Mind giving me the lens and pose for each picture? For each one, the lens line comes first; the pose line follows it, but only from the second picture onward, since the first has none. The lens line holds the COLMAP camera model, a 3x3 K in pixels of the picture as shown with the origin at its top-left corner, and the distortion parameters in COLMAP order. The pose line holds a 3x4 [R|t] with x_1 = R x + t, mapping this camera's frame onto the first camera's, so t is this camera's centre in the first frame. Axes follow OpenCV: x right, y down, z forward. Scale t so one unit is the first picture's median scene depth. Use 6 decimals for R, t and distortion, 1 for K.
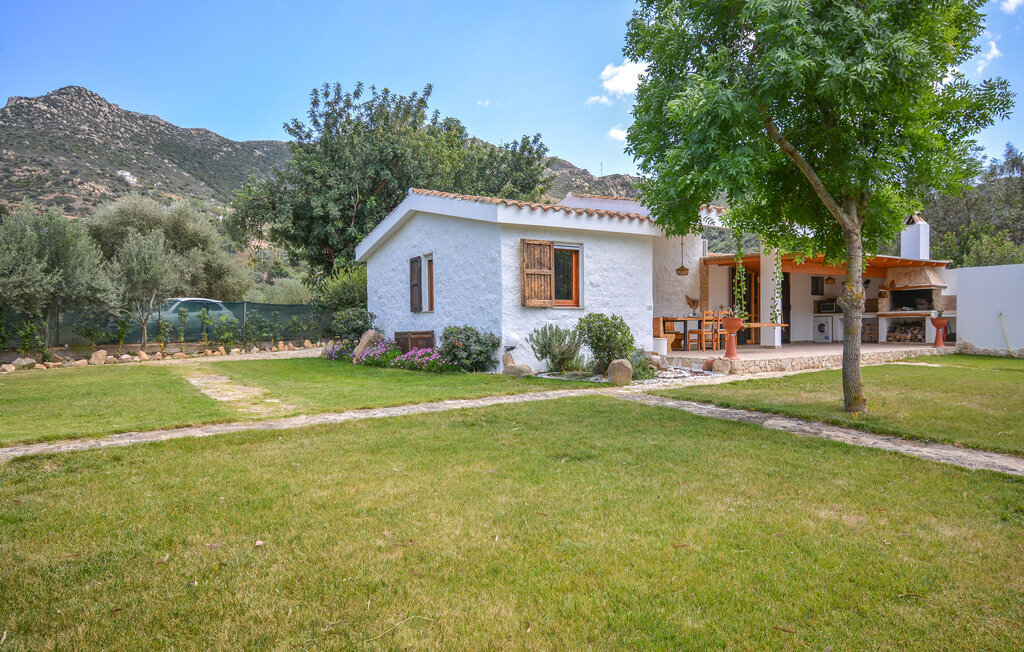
lens RADIAL K [[642.0, 0, 517.1], [0, 642.0, 338.6], [0, 0, 1]] dist [-0.002874, -0.001340]
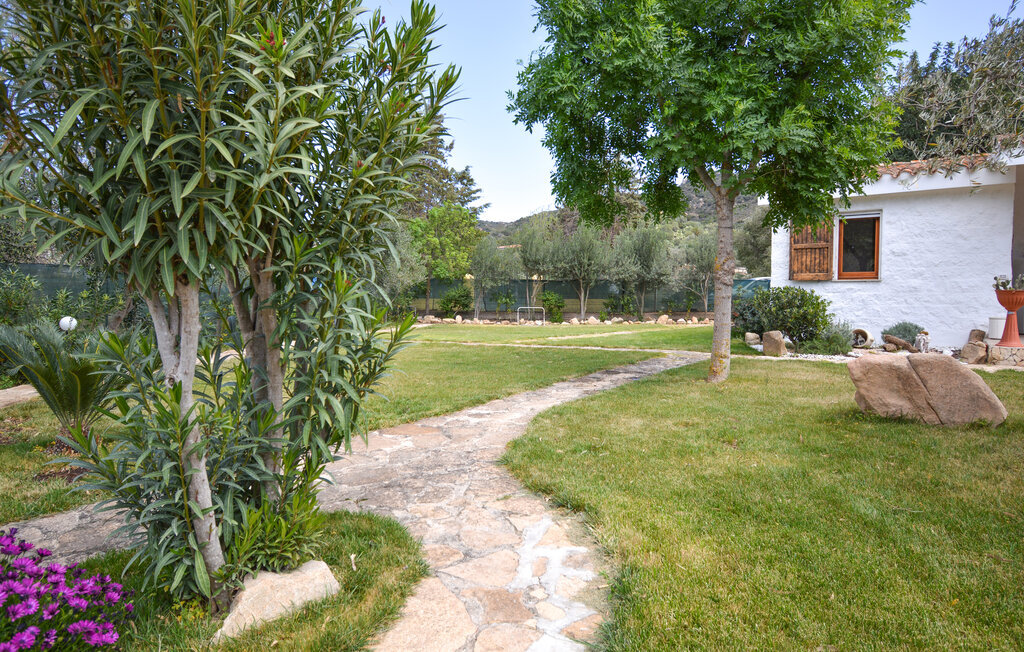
lens RADIAL K [[619.0, 0, 538.5], [0, 619.0, 324.0], [0, 0, 1]] dist [-0.000674, -0.001660]
pose [[0.387373, 0.043291, -0.920906, 0.506529], [-0.029347, 0.998970, 0.034616, -0.001255], [0.921456, 0.013617, 0.388245, 0.148734]]
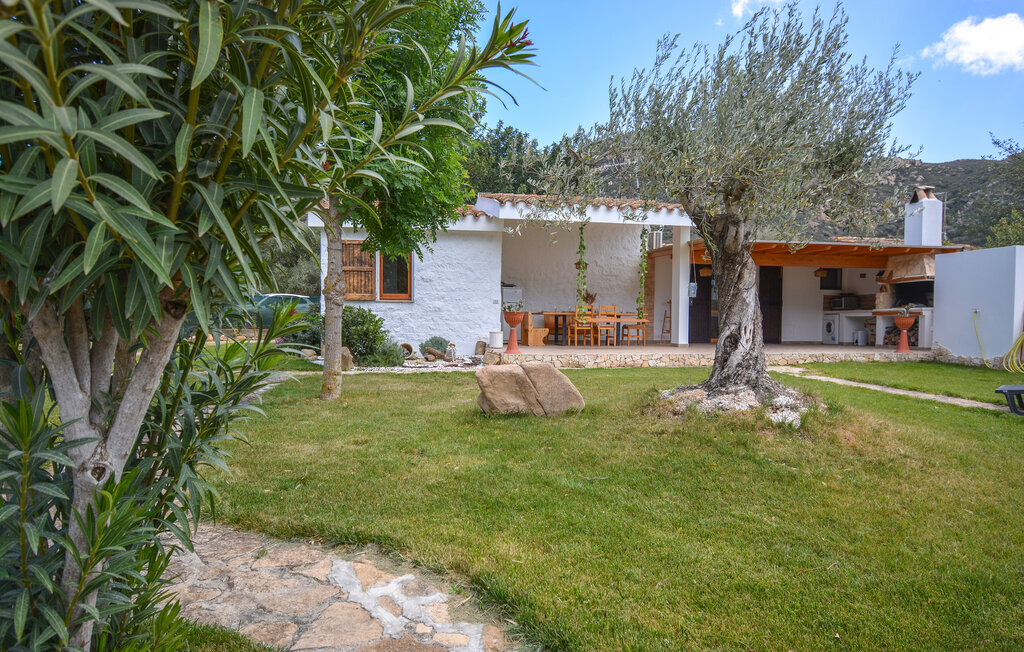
lens RADIAL K [[599.8, 0, 512.2], [0, 599.8, 332.5], [0, 0, 1]] dist [0.002493, -0.002012]
pose [[0.920645, 0.023807, -0.389673, 0.453817], [-0.024515, 0.999694, 0.003157, -0.001865], [0.389629, 0.006646, 0.920948, 0.094415]]
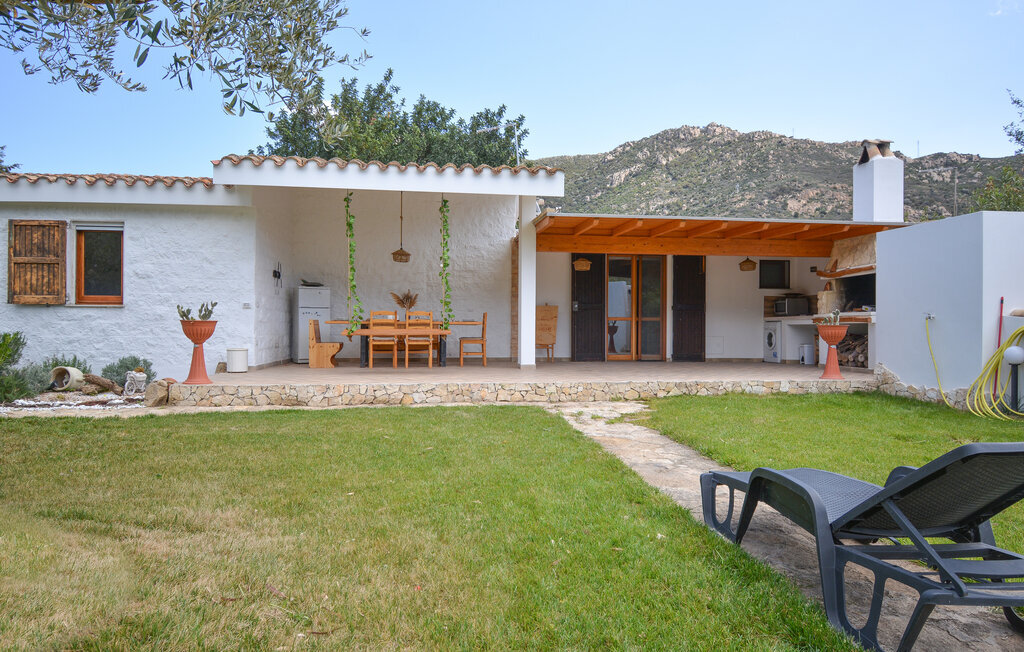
lens RADIAL K [[630.0, 0, 512.0], [0, 630.0, 326.0], [0, 0, 1]] dist [0.000709, -0.005362]
pose [[0.902132, 0.011072, -0.431317, 0.587975], [-0.022111, 0.999543, -0.020590, -0.013092], [0.430892, 0.028112, 0.901965, 0.365159]]
